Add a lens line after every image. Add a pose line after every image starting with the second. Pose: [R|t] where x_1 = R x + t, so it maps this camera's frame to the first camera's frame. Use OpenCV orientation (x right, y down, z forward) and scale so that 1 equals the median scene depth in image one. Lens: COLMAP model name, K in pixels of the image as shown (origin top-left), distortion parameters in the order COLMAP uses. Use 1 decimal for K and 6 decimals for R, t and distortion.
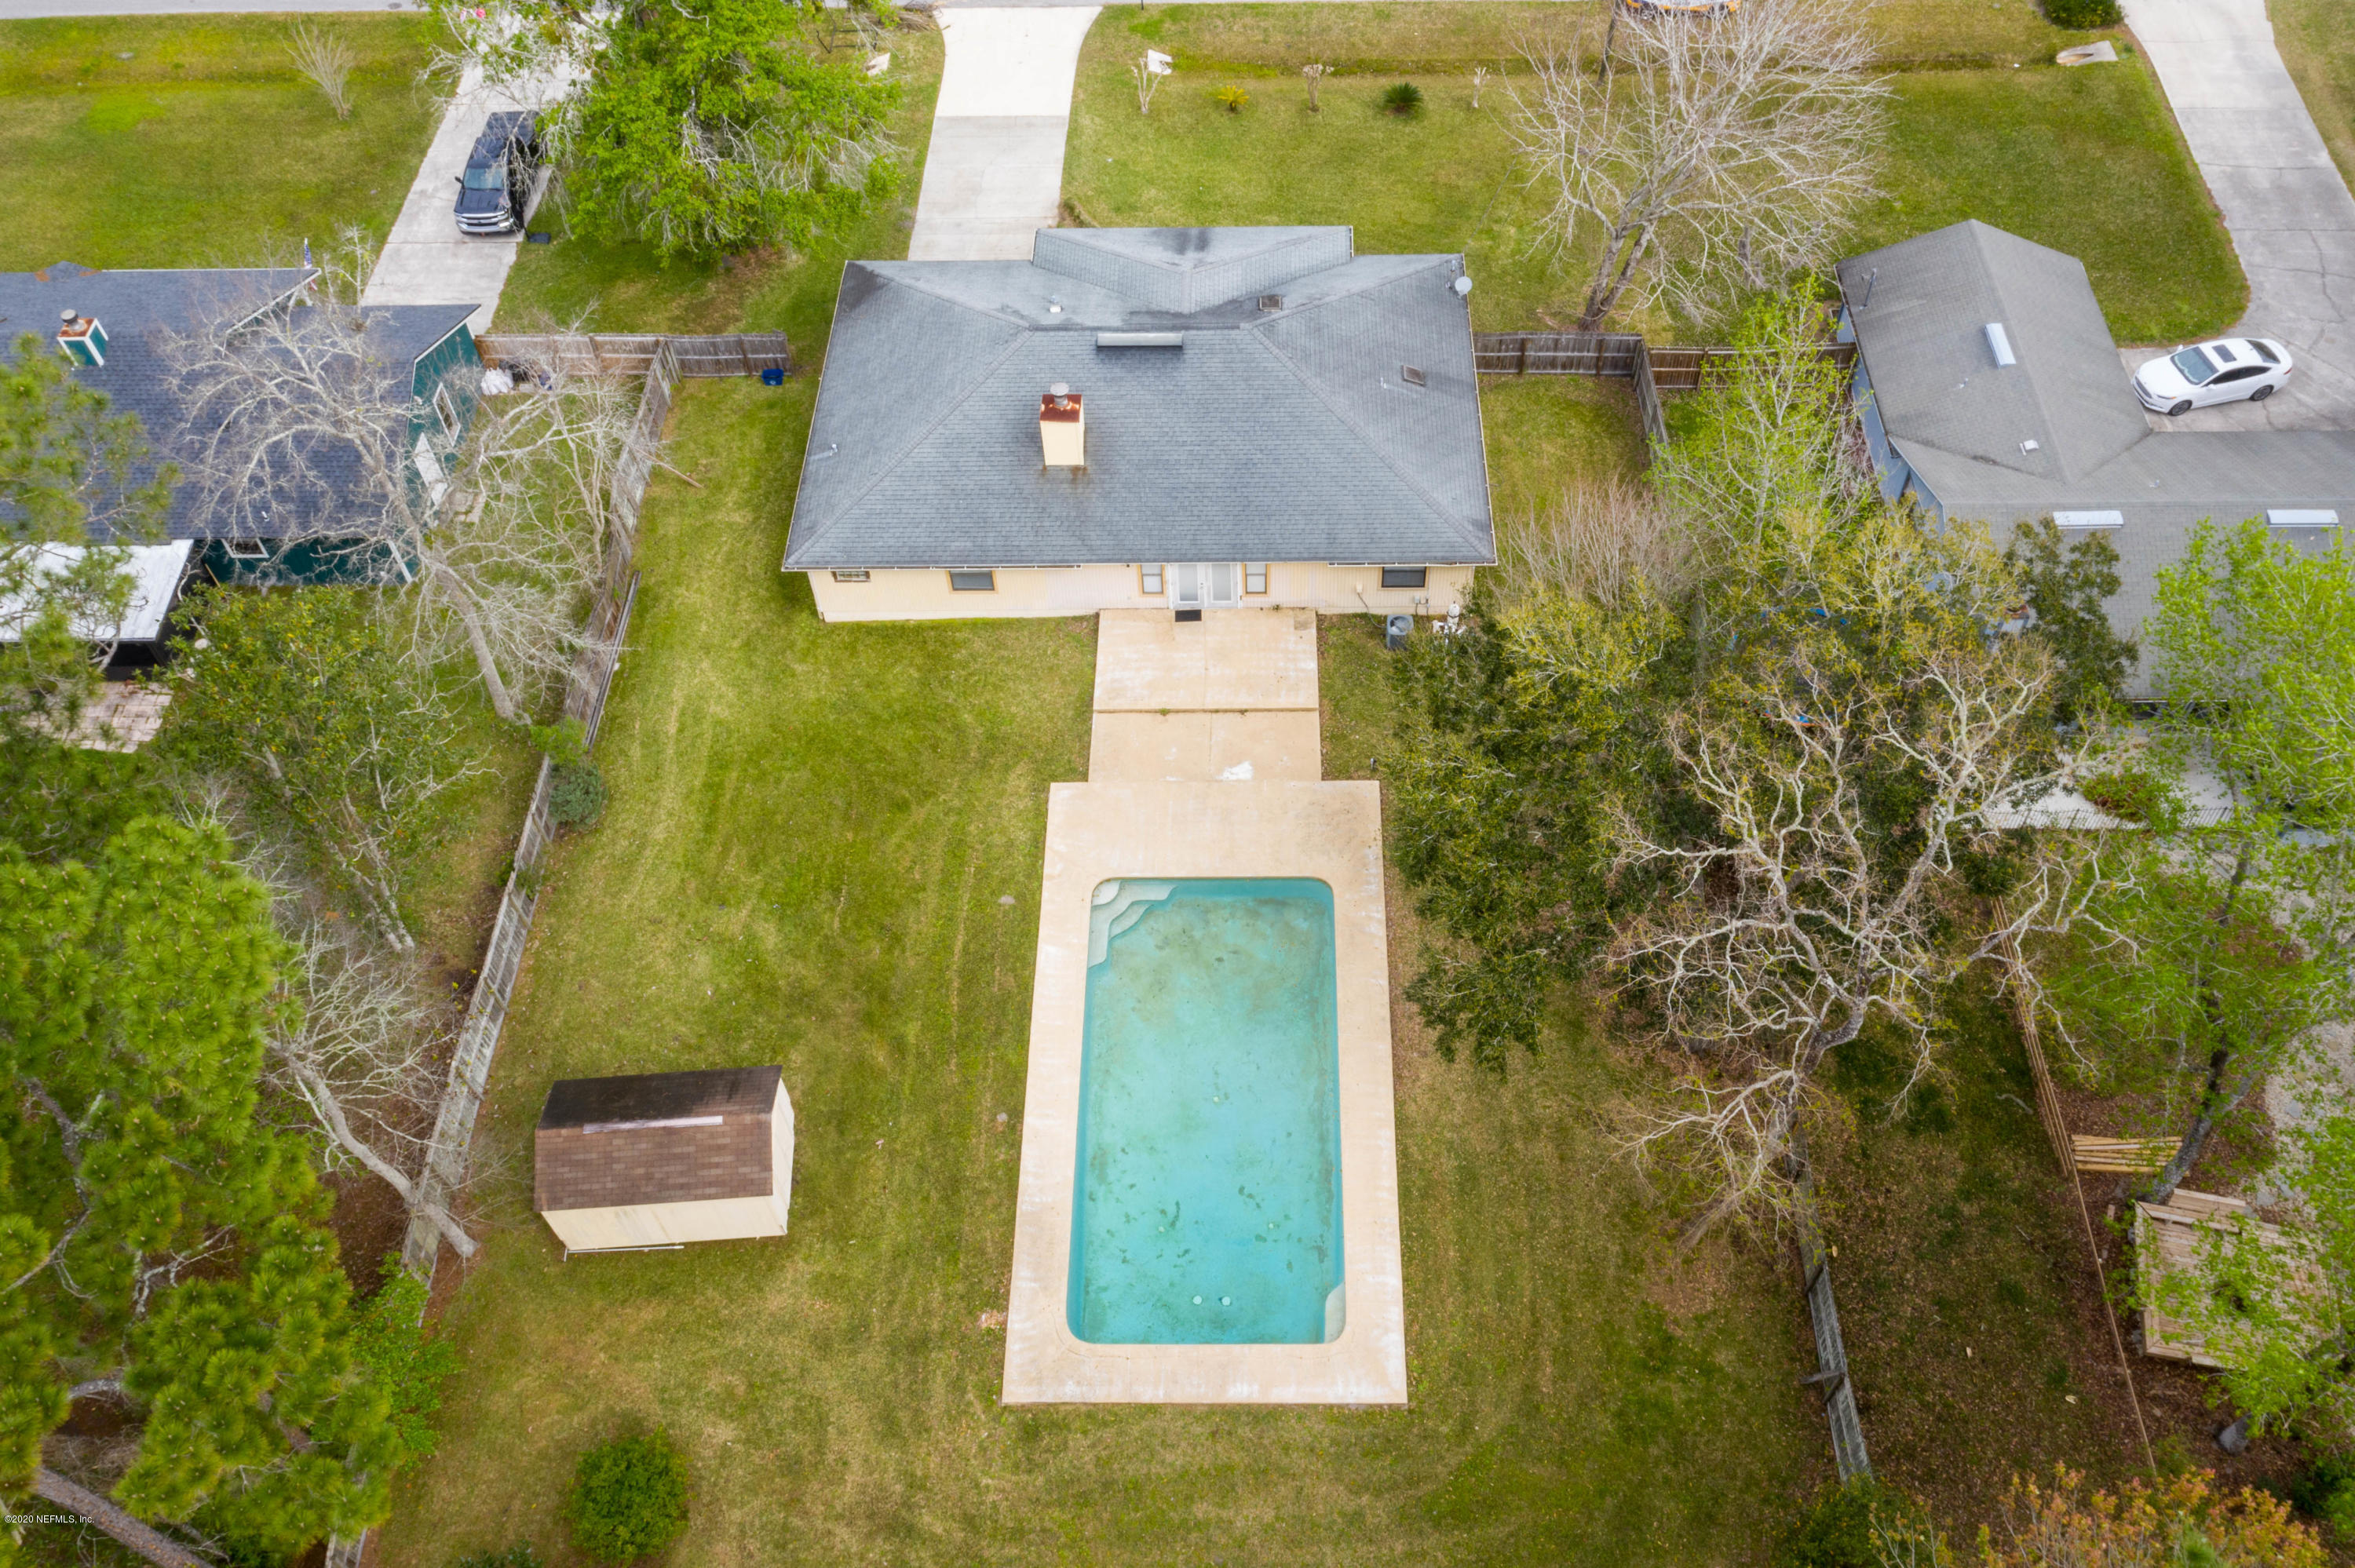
lens RADIAL K [[1936.6, 0, 1227.7], [0, 1936.6, 737.5], [0, 0, 1]] dist [-0.022594, 0.017116]
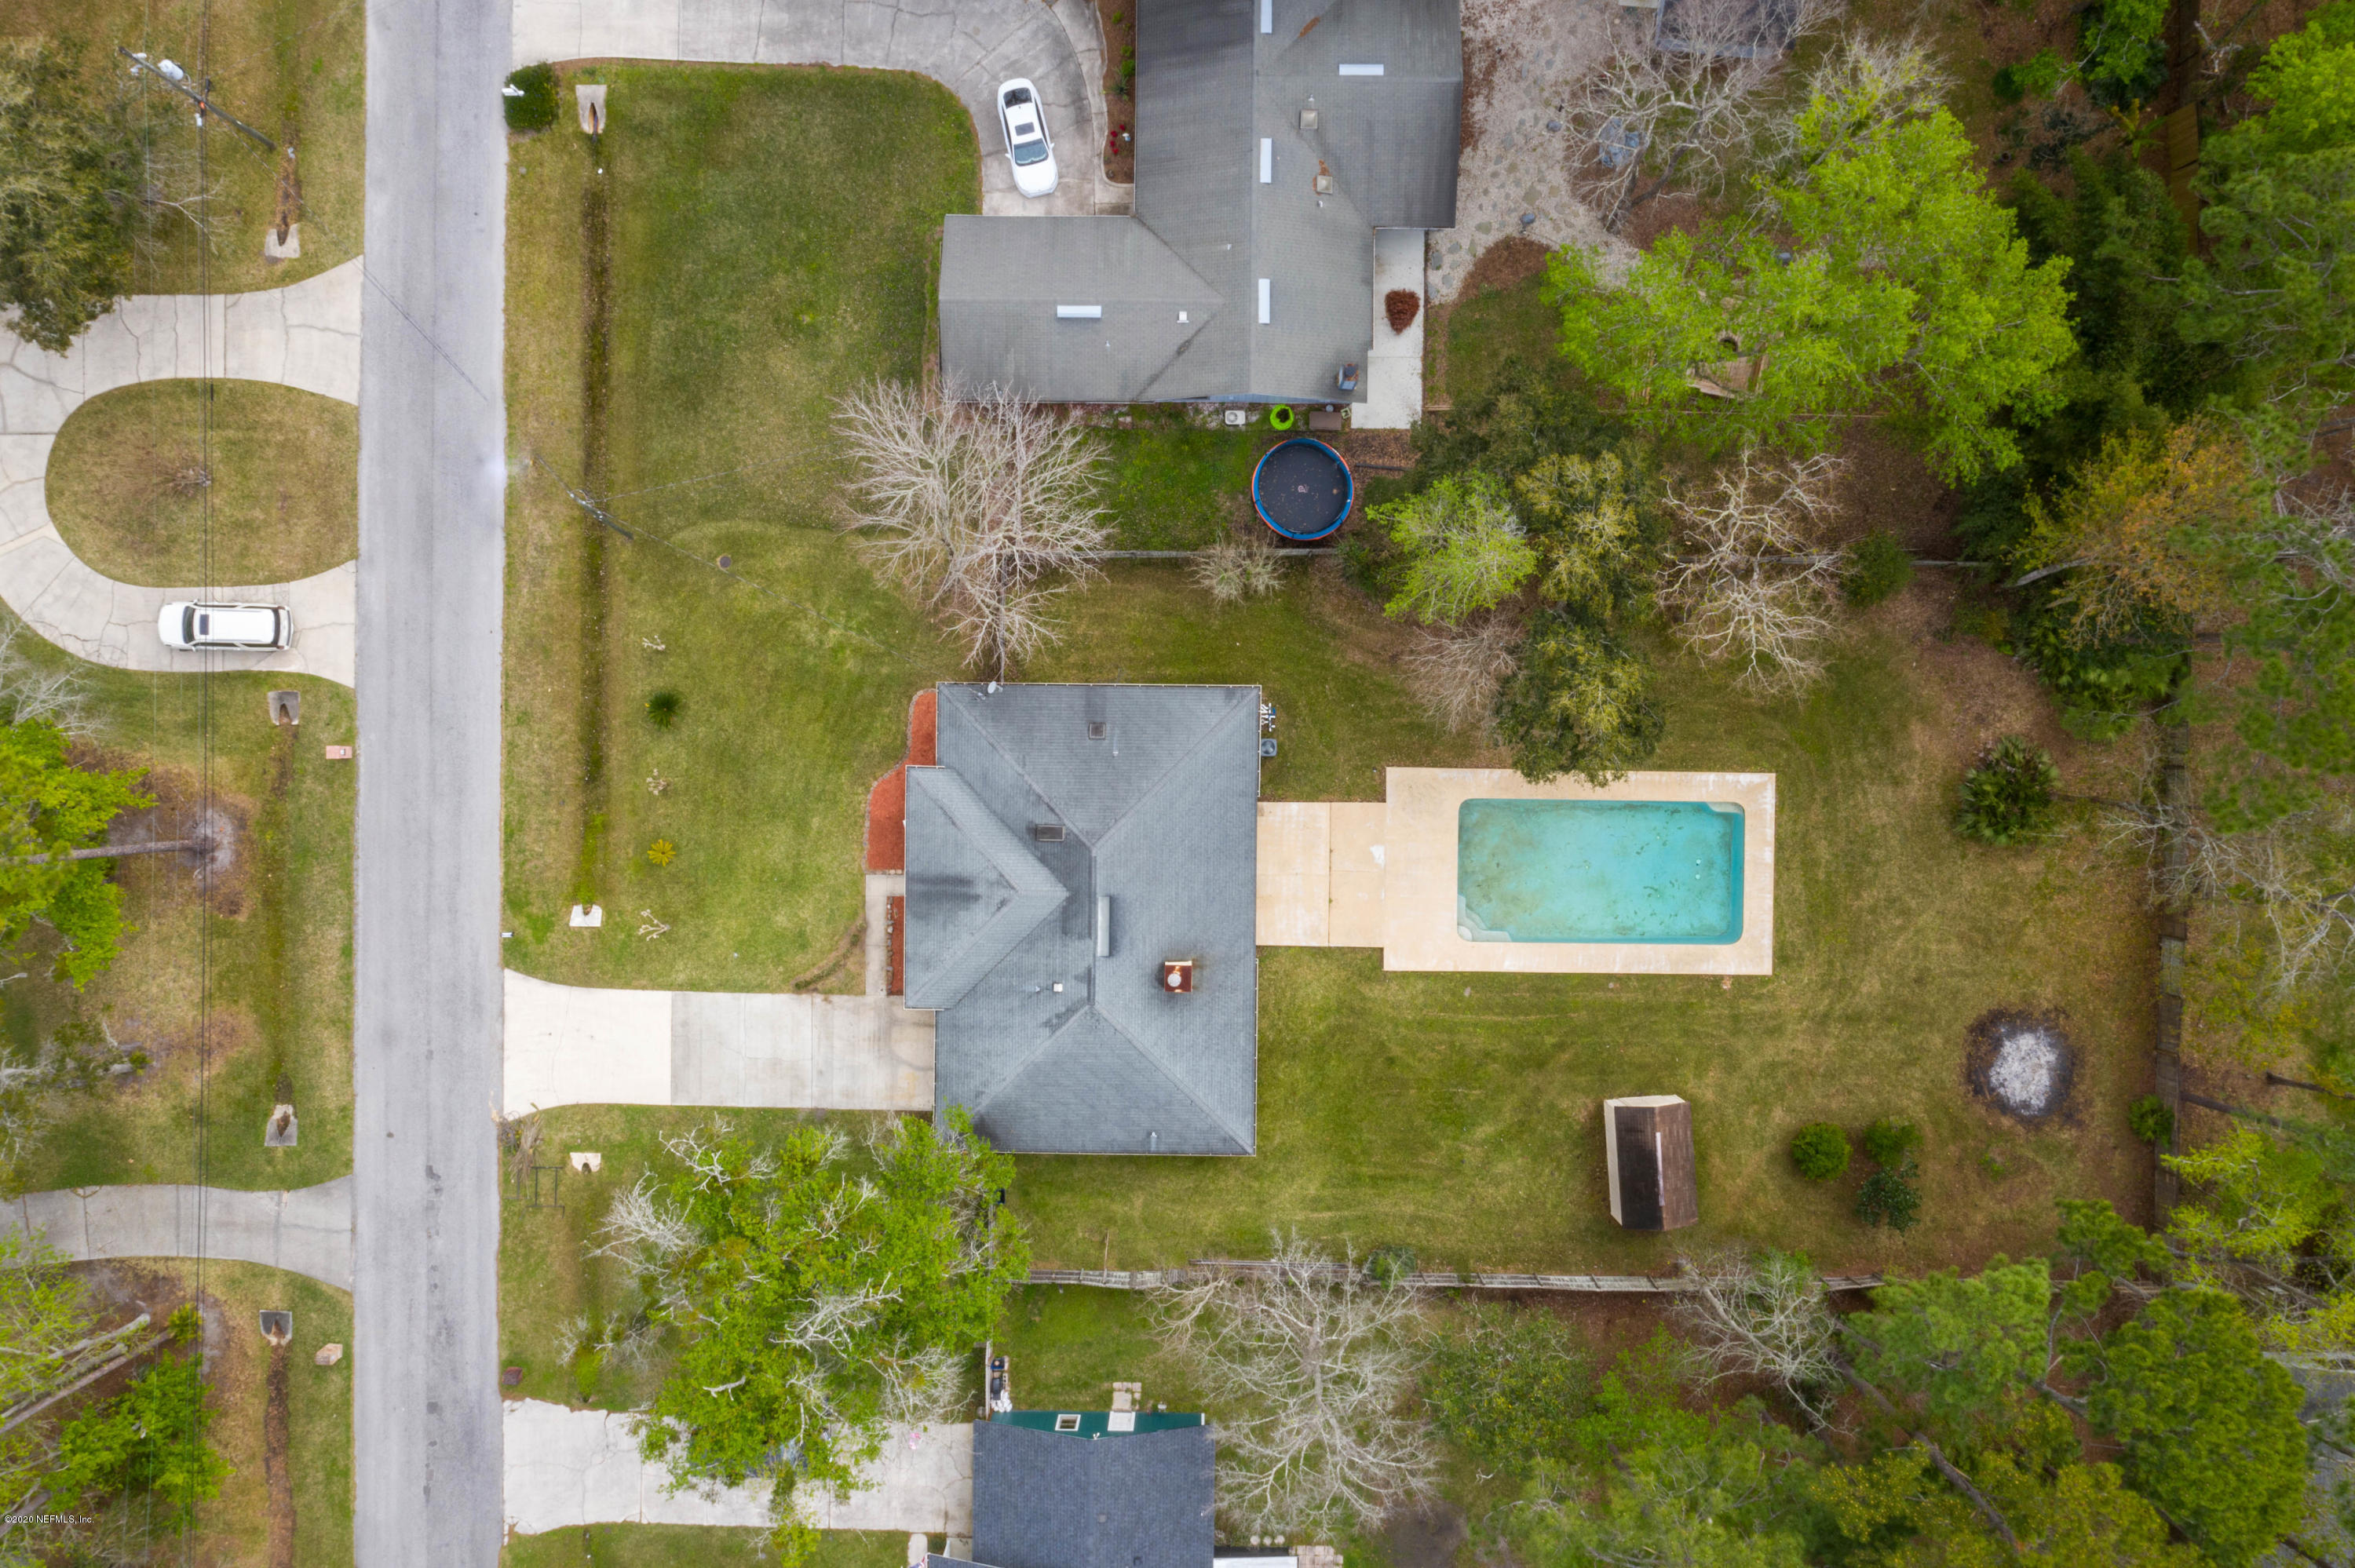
lens RADIAL K [[1851.0, 0, 1177.3], [0, 1851.0, 772.5], [0, 0, 1]] dist [-0.019439, 0.004347]
pose [[0.004196, -0.999969, 0.006675, 0.065184], [0.793481, 0.007392, 0.608550, -1.099603], [-0.608580, 0.002743, 0.793488, -0.123023]]
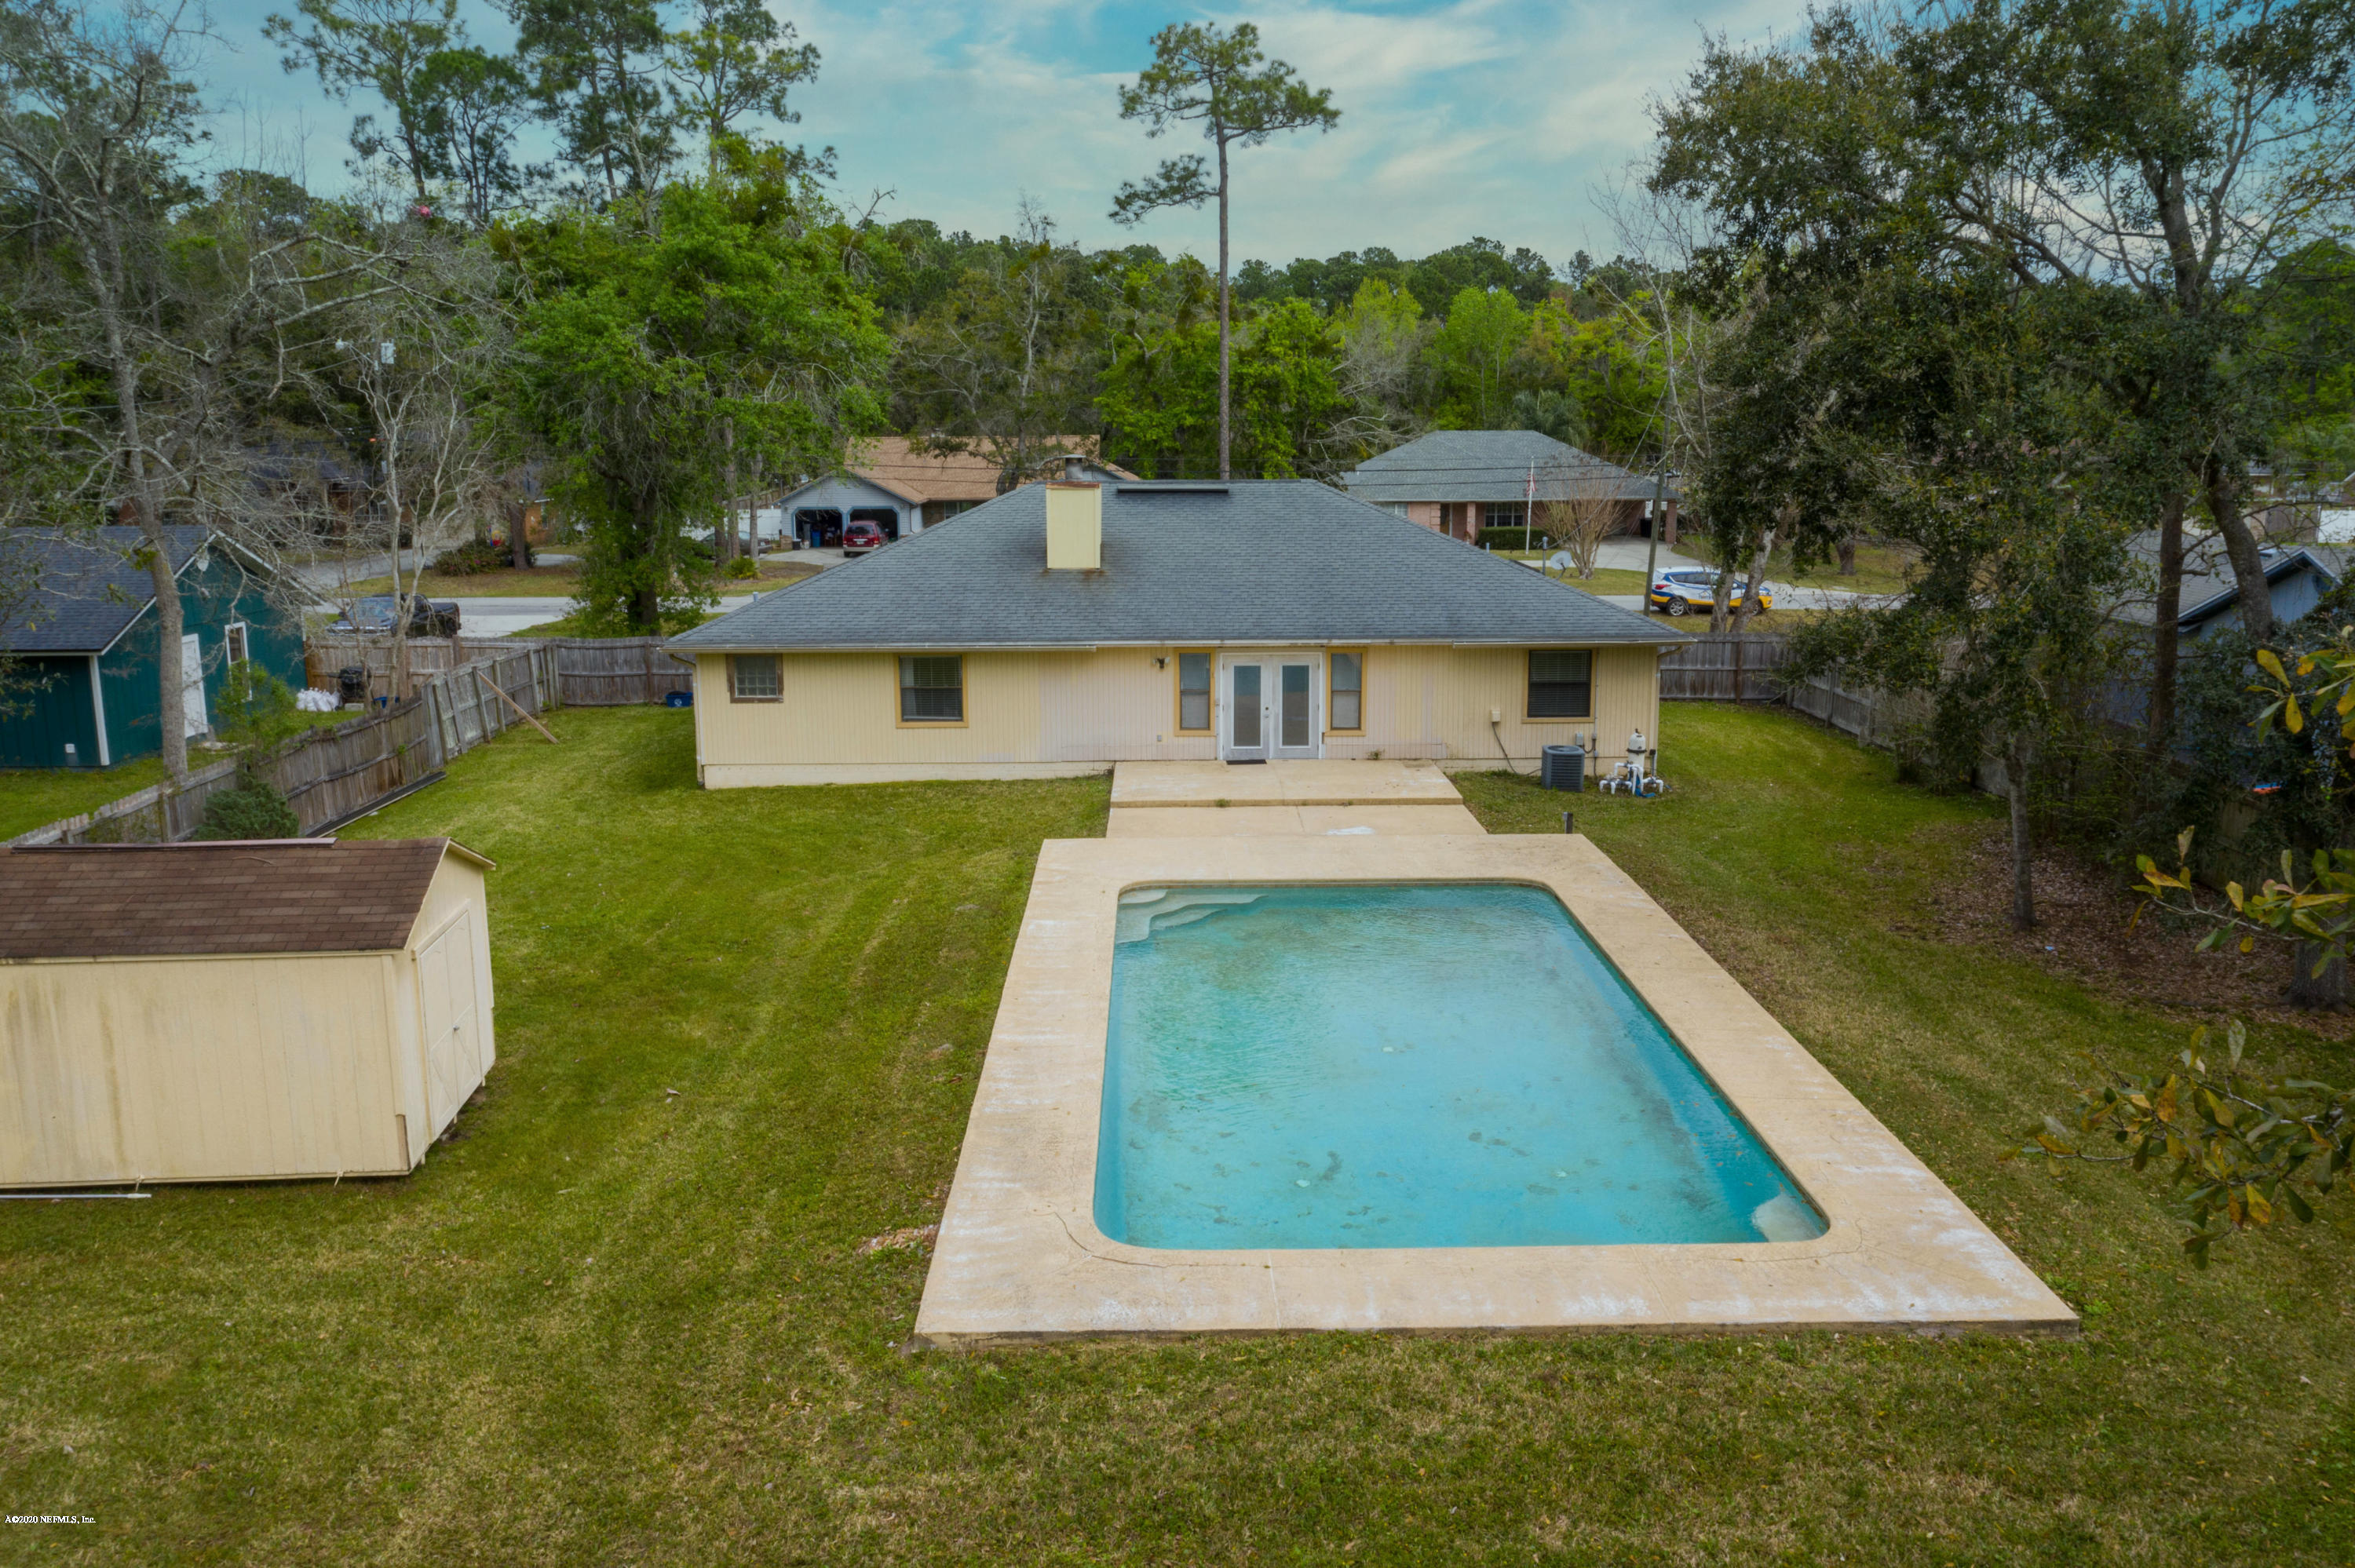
lens RADIAL K [[1851.0, 0, 1177.3], [0, 1851.0, 772.5], [0, 0, 1]] dist [-0.019439, 0.004347]
pose [[0.999713, 0.009863, 0.021832, -0.065269], [0.006853, 0.755497, -0.655116, 0.405472], [-0.022956, 0.655078, 0.755213, 0.572720]]
